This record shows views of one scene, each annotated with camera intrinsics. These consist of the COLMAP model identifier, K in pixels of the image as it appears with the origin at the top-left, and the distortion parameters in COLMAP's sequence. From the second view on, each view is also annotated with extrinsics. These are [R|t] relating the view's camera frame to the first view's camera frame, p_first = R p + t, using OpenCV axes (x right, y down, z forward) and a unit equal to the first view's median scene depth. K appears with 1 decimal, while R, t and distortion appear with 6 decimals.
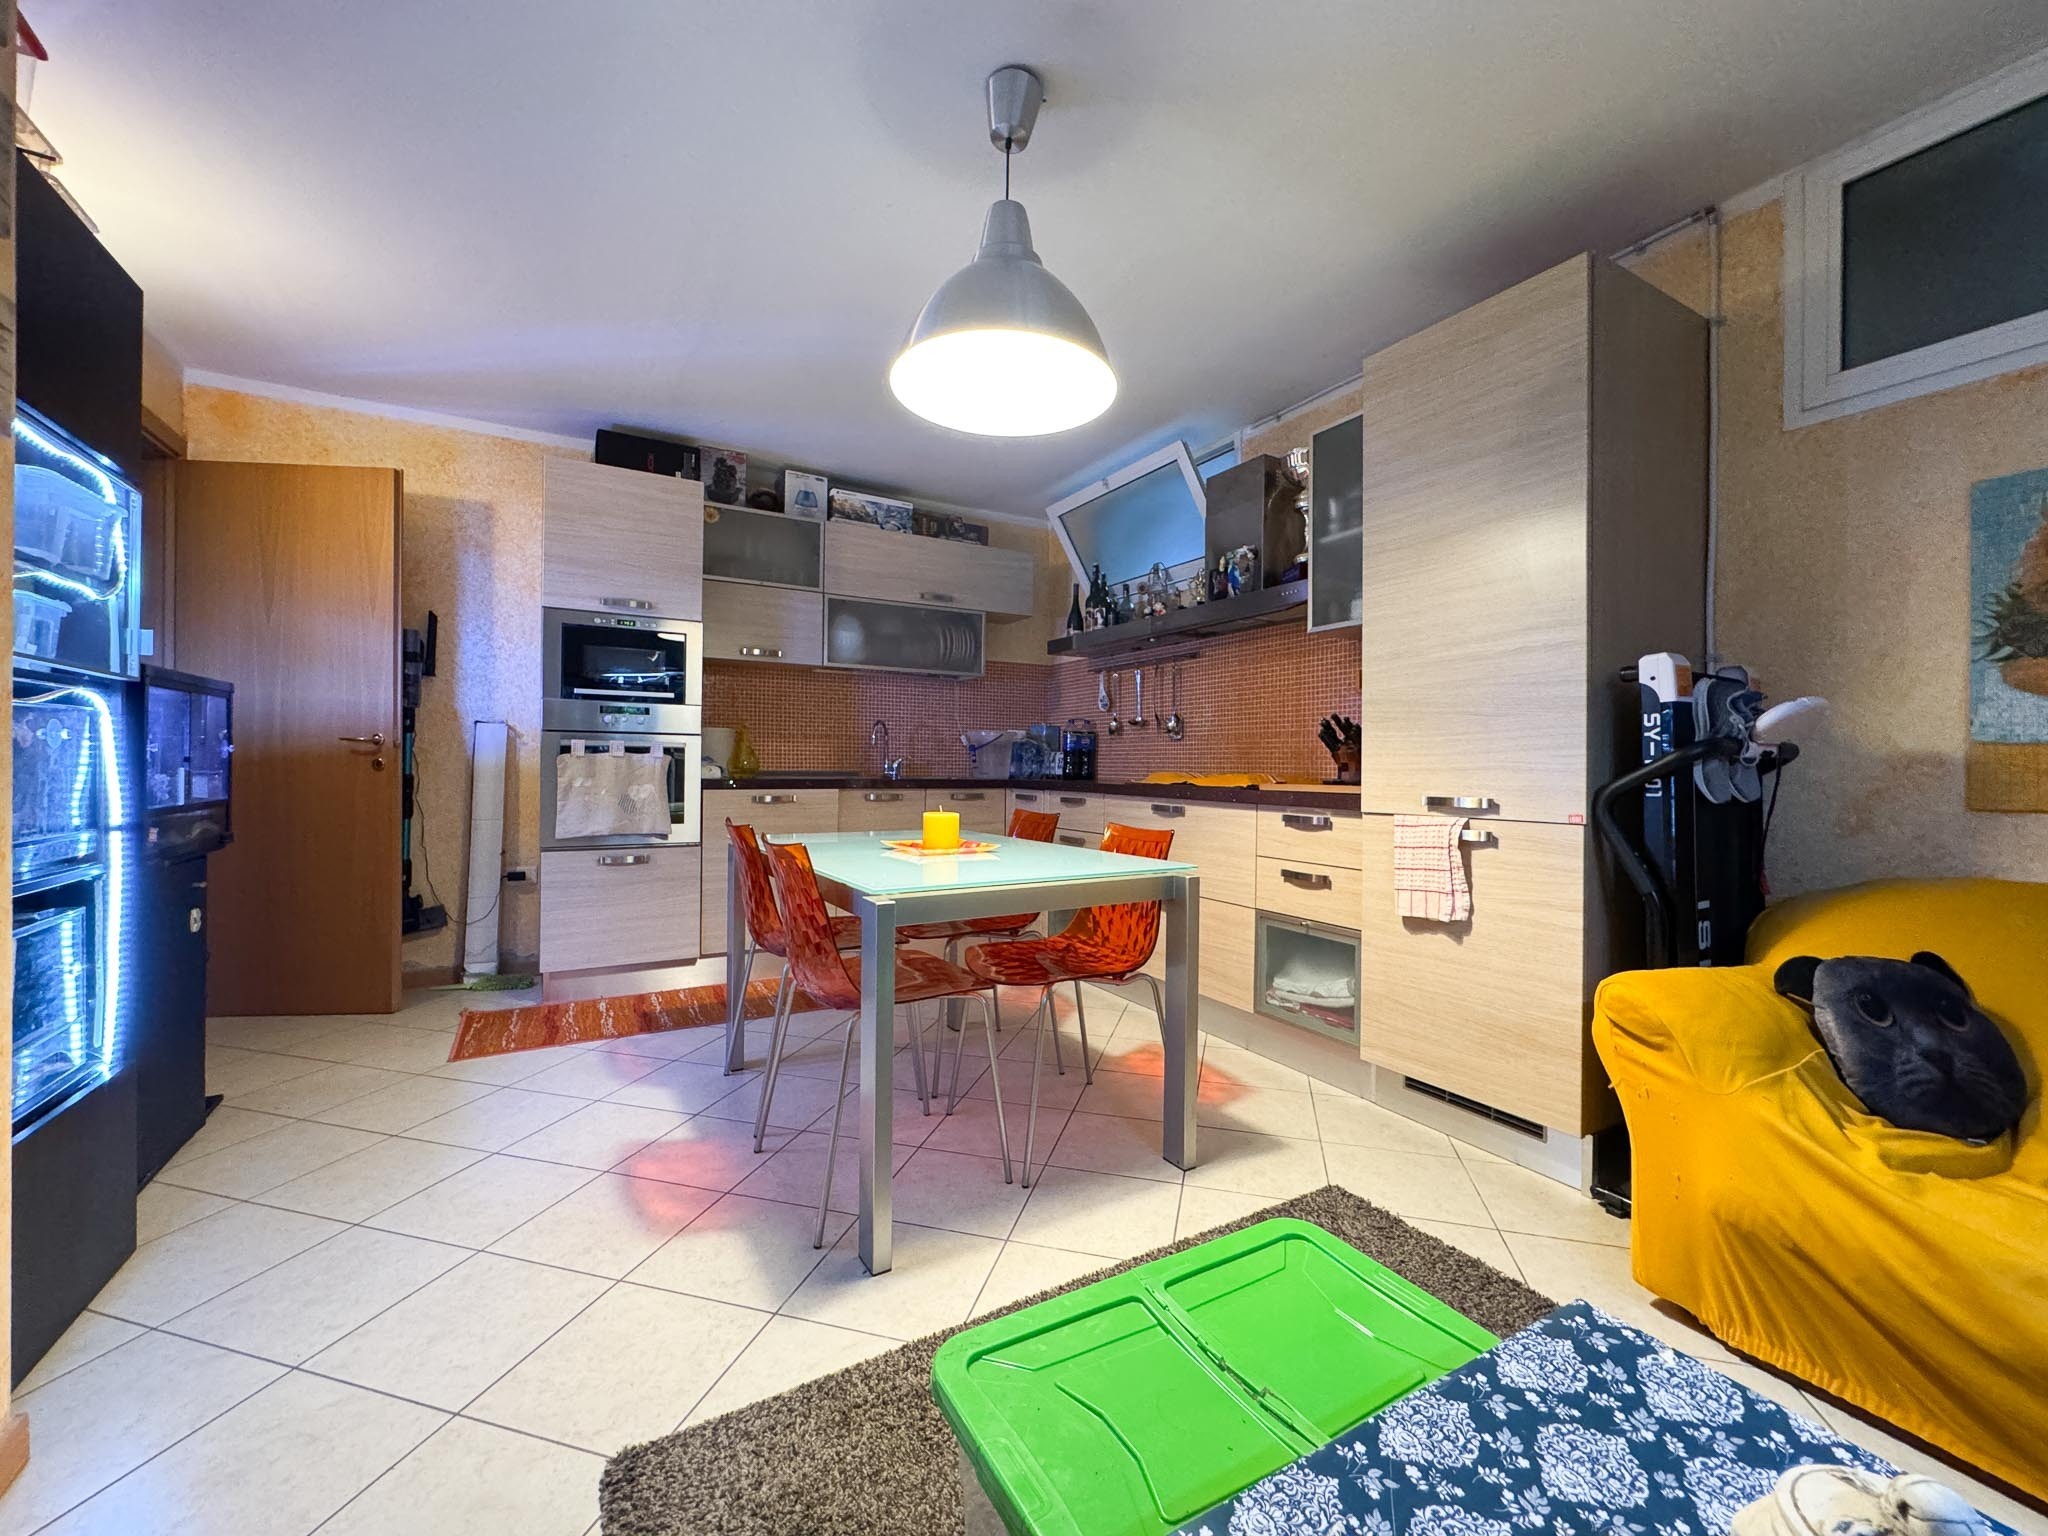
lens RADIAL K [[821.7, 0, 1030.7], [0, 821.7, 769.1], [0, 0, 1]] dist [-0.005124, 0.000345]
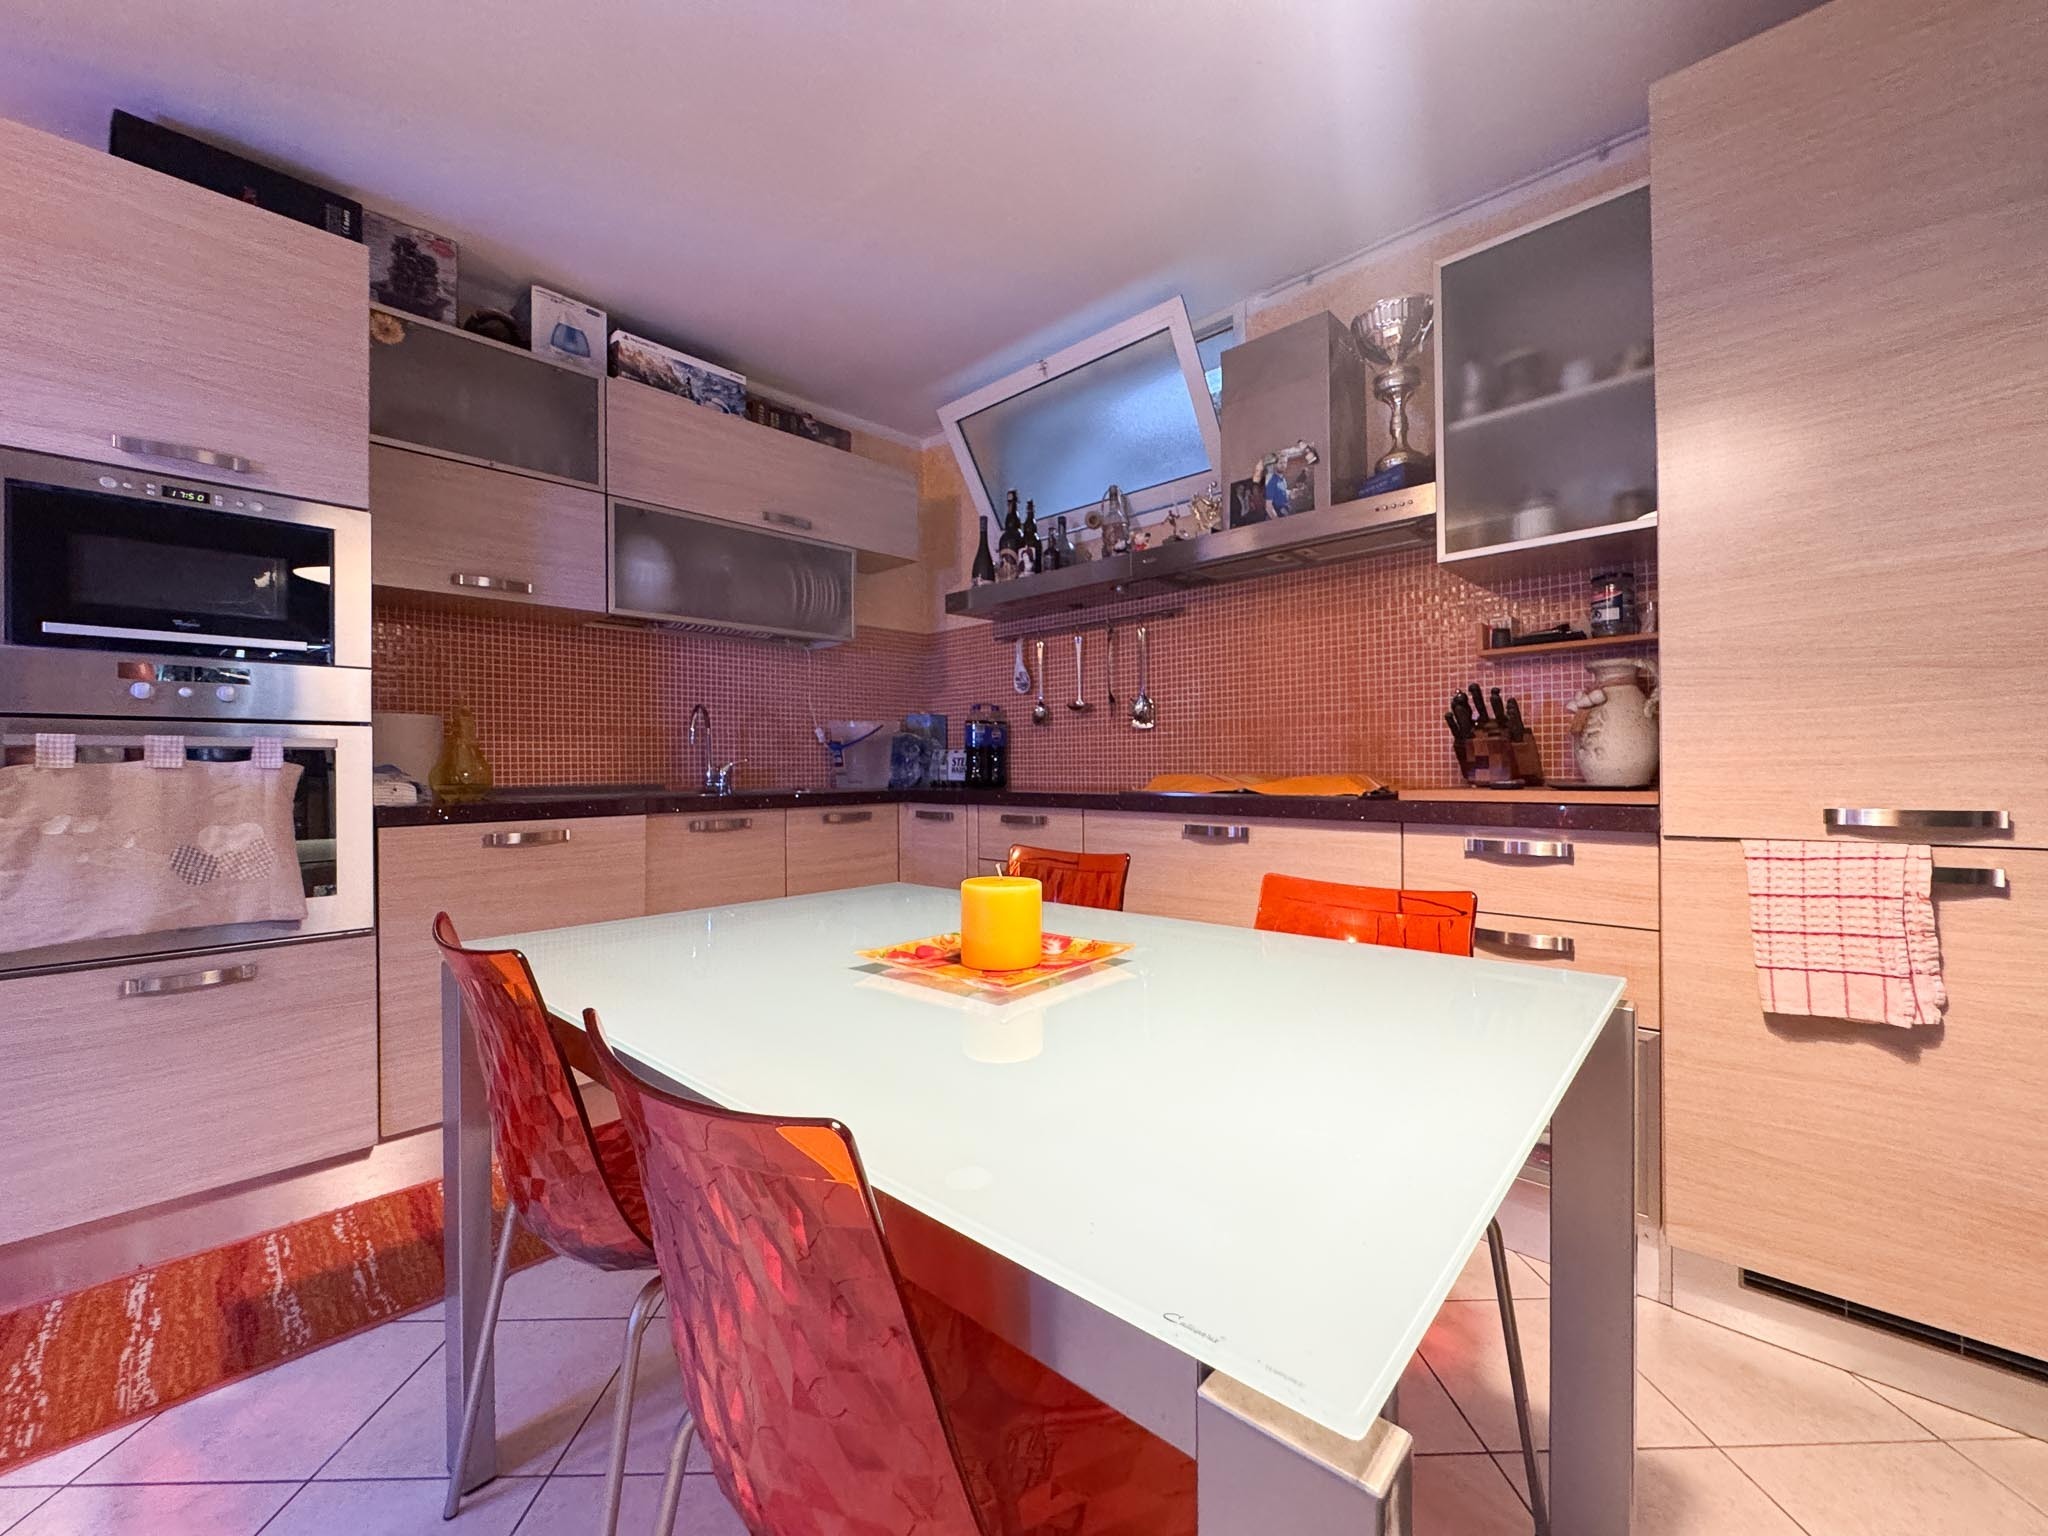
lens RADIAL K [[821.7, 0, 1027.4], [0, 821.7, 767.9], [0, 0, 1]] dist [-0.005124, 0.000345]
pose [[0.960489, -0.020082, 0.277591, -0.134440], [0.020683, 0.999786, 0.000765, -0.004853], [-0.277547, 0.005007, 0.960699, 0.353937]]
